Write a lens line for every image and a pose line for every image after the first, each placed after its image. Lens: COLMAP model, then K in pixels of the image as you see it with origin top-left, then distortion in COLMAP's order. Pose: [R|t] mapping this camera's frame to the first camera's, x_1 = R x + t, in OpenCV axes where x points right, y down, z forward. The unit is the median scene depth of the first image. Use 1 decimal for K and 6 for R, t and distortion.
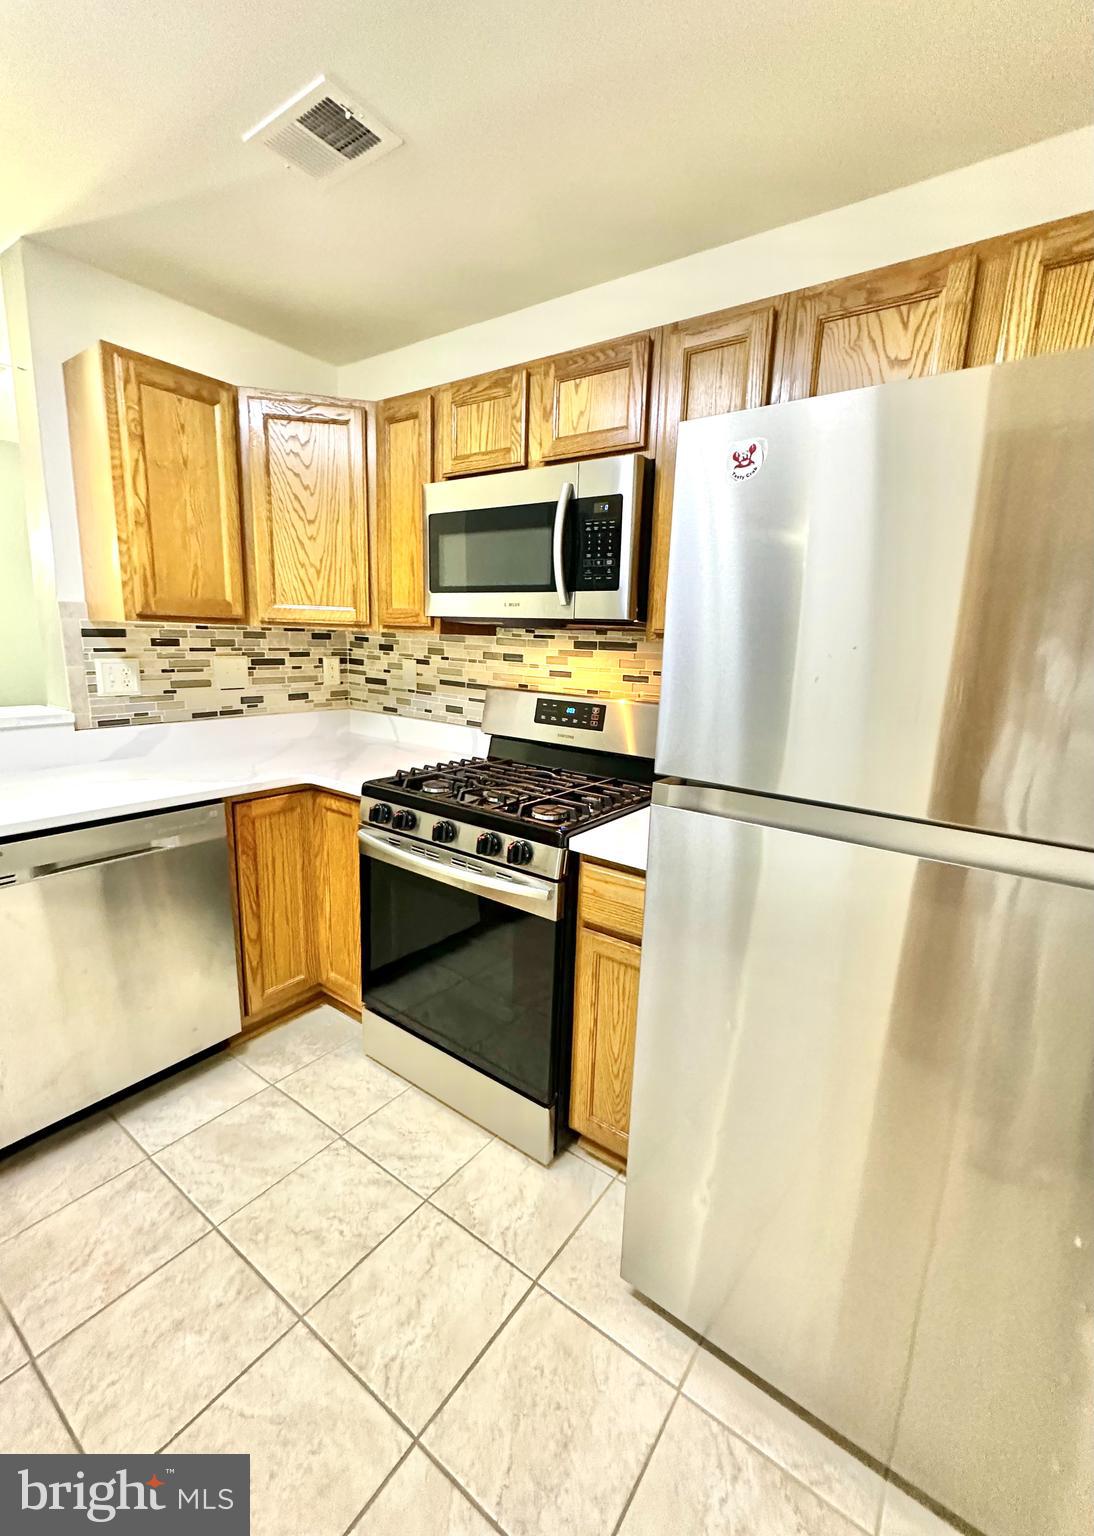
lens RADIAL K [[642.7, 0, 566.5], [0, 642.7, 757.0], [0, 0, 1]] dist [0.003188, -0.000529]
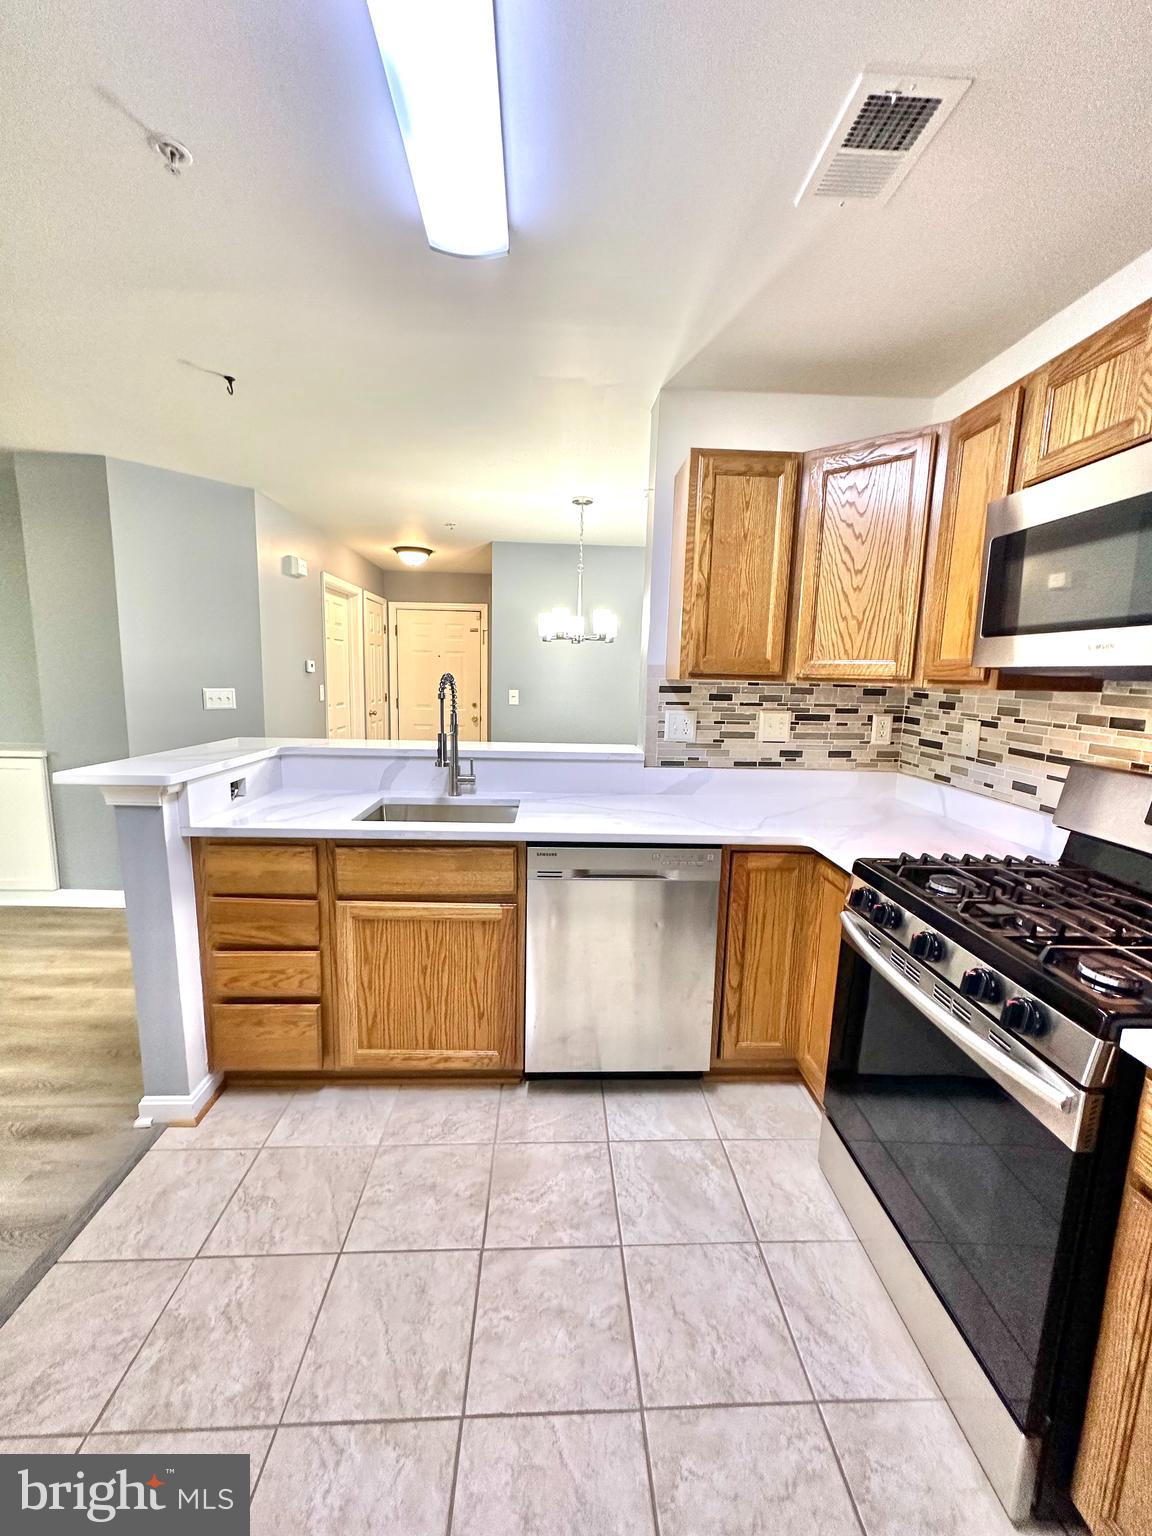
lens RADIAL K [[611.5, 0, 574.0], [0, 611.5, 766.2], [0, 0, 1]] dist [-0.003173, 0.001406]
pose [[0.606462, 0.097495, -0.789112, 0.083099], [-0.149446, 0.988743, 0.007305, -0.029674], [0.780942, 0.113499, 0.614205, 0.160900]]
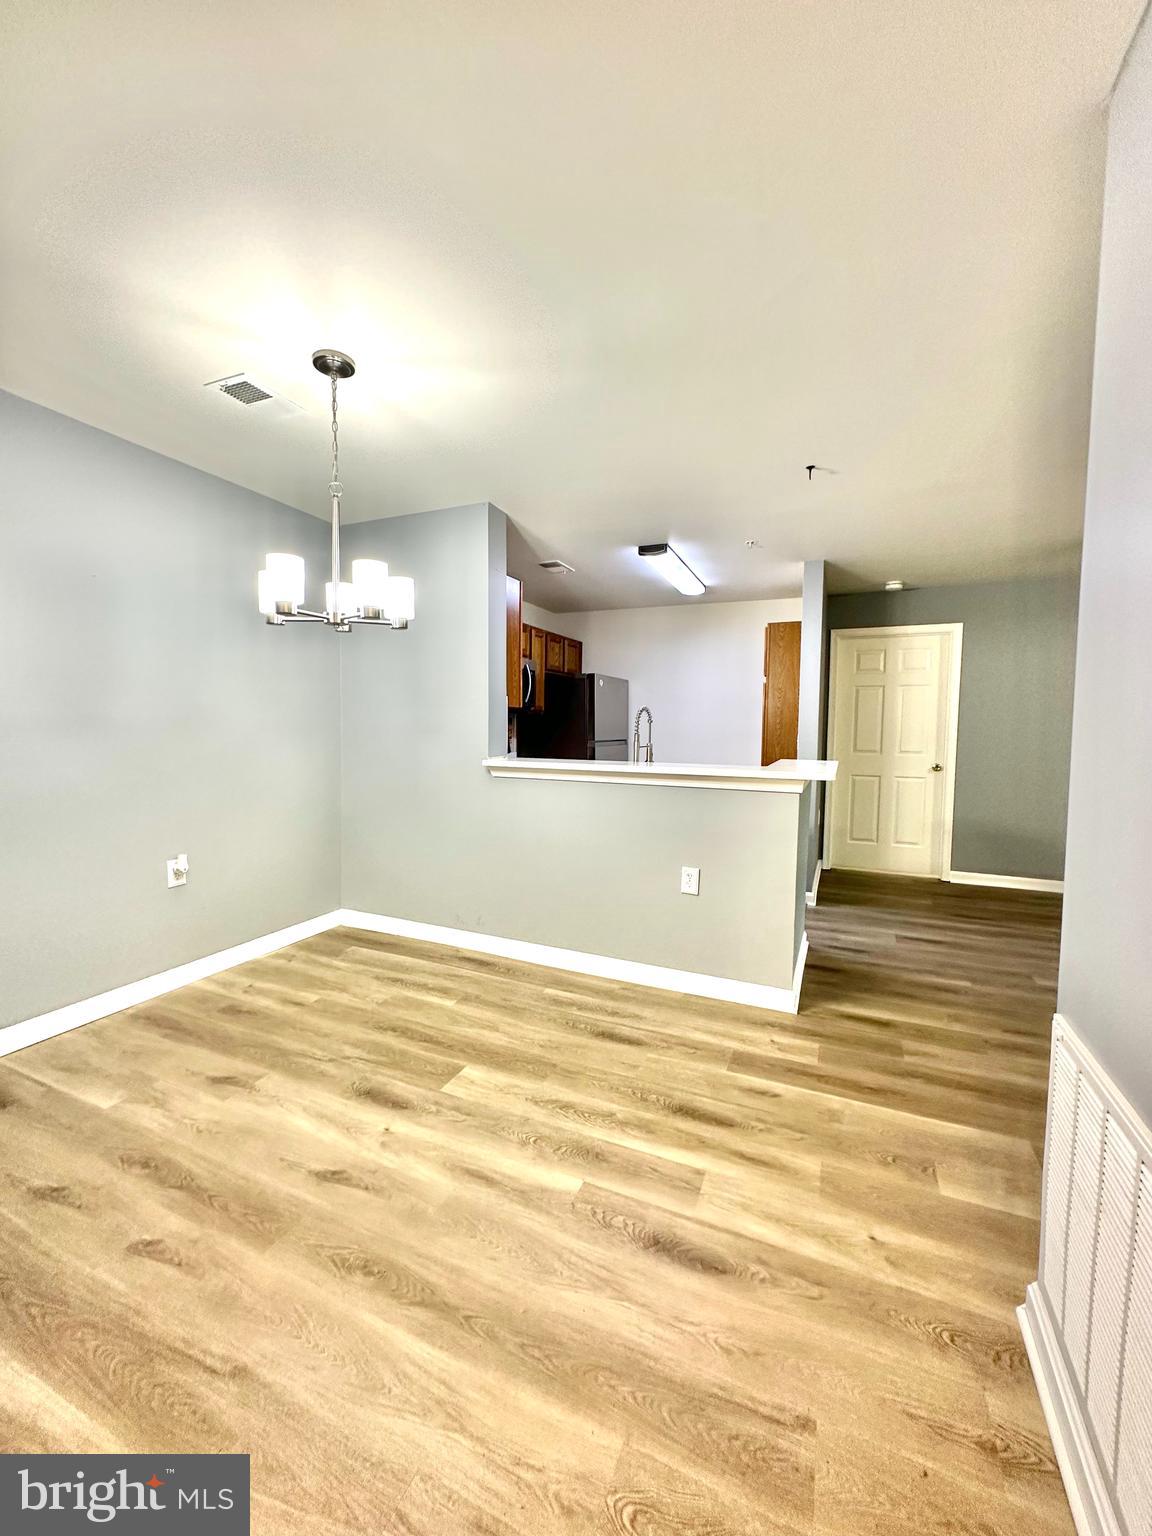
lens RADIAL K [[611.5, 0, 575.4], [0, 611.5, 762.4], [0, 0, 1]] dist [-0.003173, 0.001406]
pose [[-0.190917, -0.095679, 0.976932, -2.357144], [0.161835, 0.978551, 0.127464, -0.230691], [-0.968174, 0.182436, -0.171338, 1.065001]]
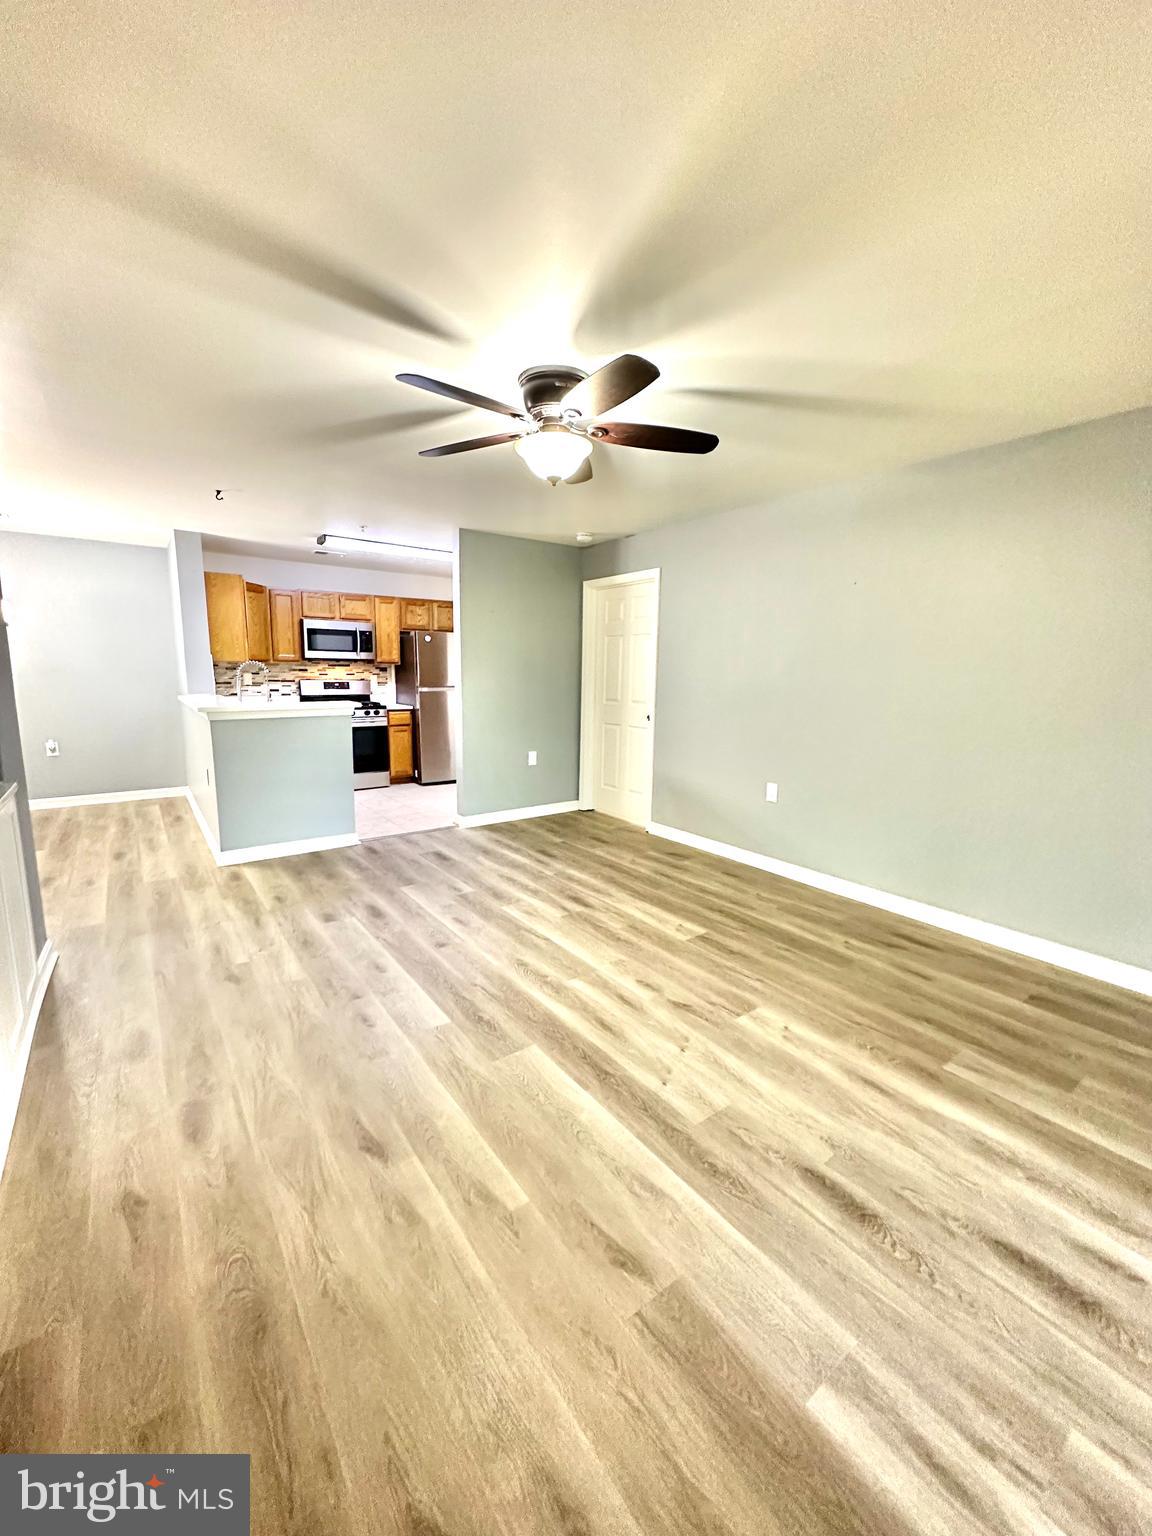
lens RADIAL K [[611.5, 0, 575.0], [0, 611.5, 767.7], [0, 0, 1]] dist [-0.003173, 0.001406]
pose [[0.325538, -0.181448, 0.927956, -2.615678], [0.172269, 0.976370, 0.130481, 0.150088], [-0.929703, 0.117382, 0.349103, -1.229064]]
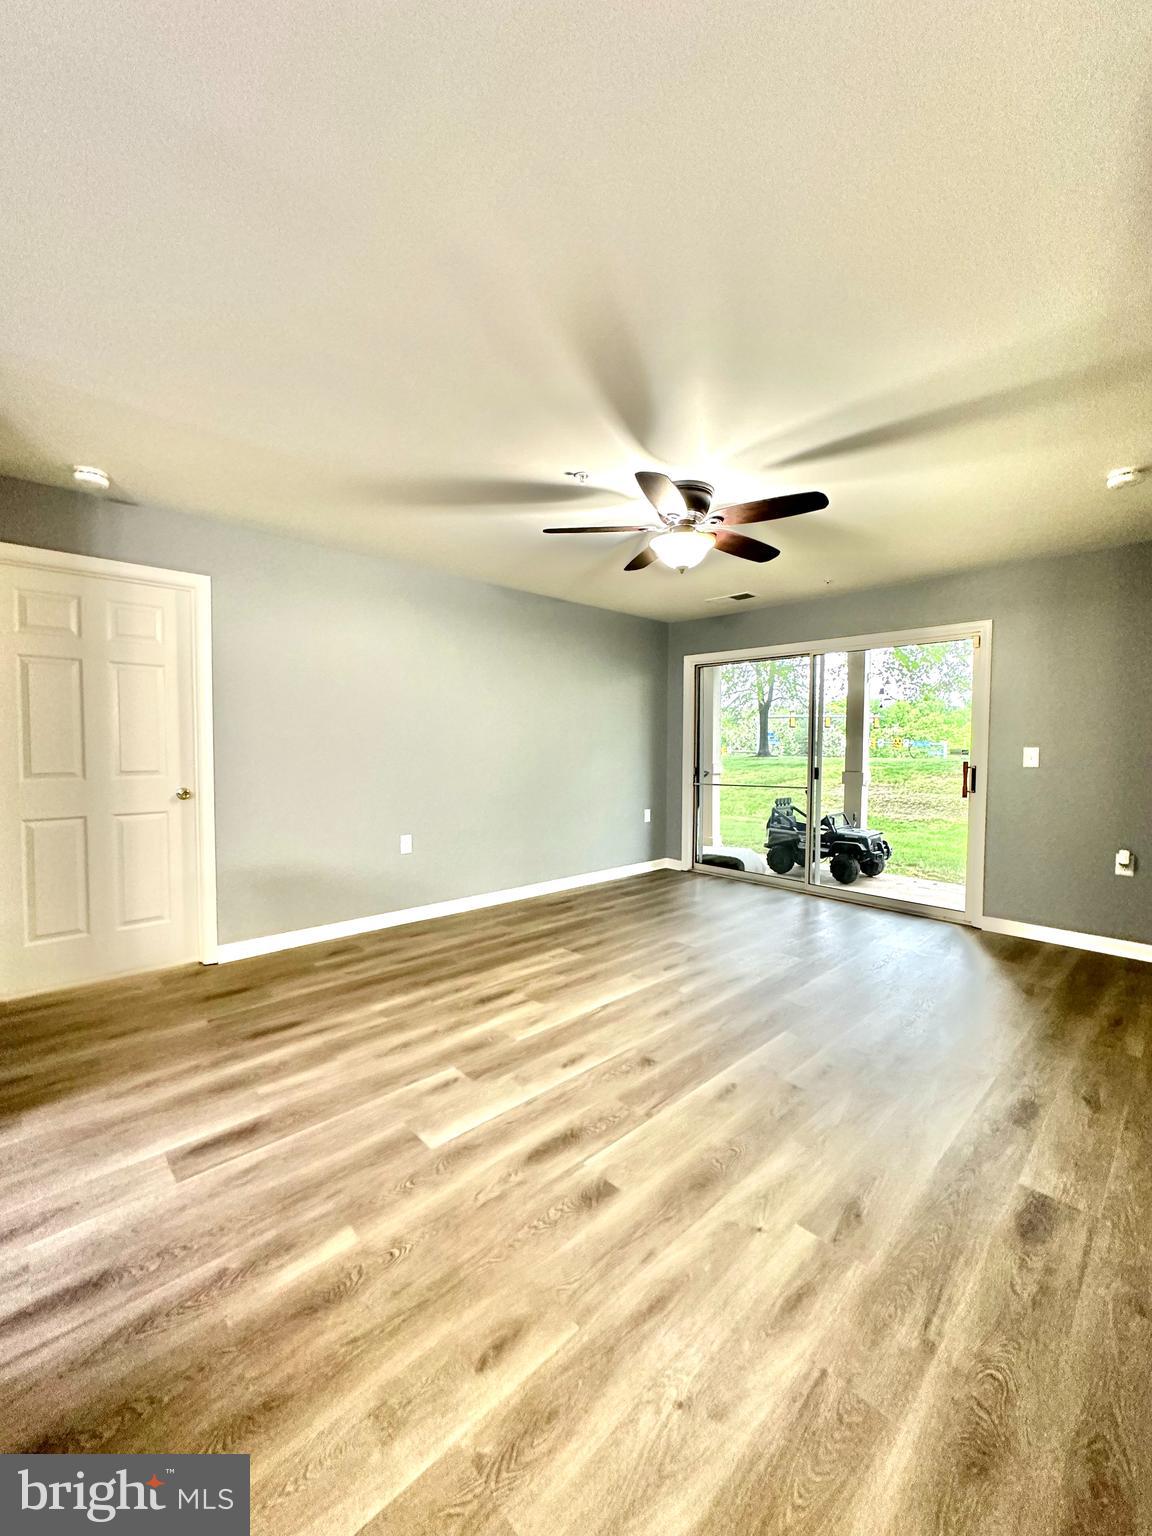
lens RADIAL K [[611.5, 0, 576.1], [0, 611.5, 767.3], [0, 0, 1]] dist [-0.003173, 0.001406]
pose [[-0.977582, -0.052559, 0.203890, -1.578033], [-0.004575, 0.973417, 0.228993, -0.102686], [-0.210506, 0.222926, -0.951836, 0.541689]]
